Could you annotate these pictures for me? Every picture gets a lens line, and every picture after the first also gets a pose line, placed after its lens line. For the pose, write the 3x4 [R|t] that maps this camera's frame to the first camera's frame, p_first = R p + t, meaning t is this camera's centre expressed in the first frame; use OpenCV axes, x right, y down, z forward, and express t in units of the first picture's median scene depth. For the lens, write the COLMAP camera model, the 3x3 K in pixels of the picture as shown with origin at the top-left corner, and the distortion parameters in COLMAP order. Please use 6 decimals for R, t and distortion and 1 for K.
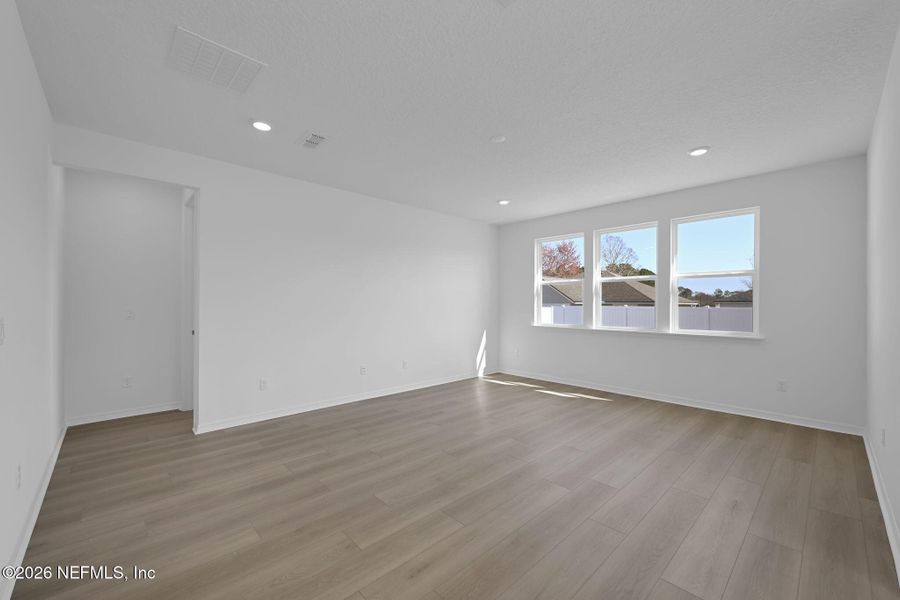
lens RADIAL K [[365.8, 0, 450.9], [0, 365.8, 300.3], [0, 0, 1]] dist [-0.000701, -0.000532]
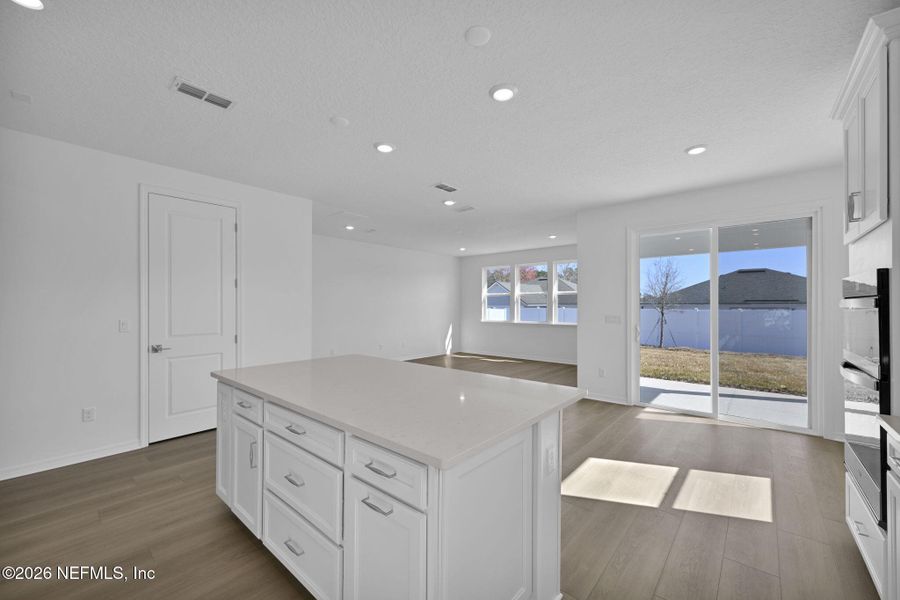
lens RADIAL K [[365.8, 0, 452.4], [0, 365.8, 303.5], [0, 0, 1]] dist [-0.000701, -0.000532]
pose [[0.995115, 0.001237, 0.098711, -0.056134], [-0.001910, 0.999976, 0.006728, -0.018412], [-0.098700, -0.006884, 0.995093, -0.563956]]
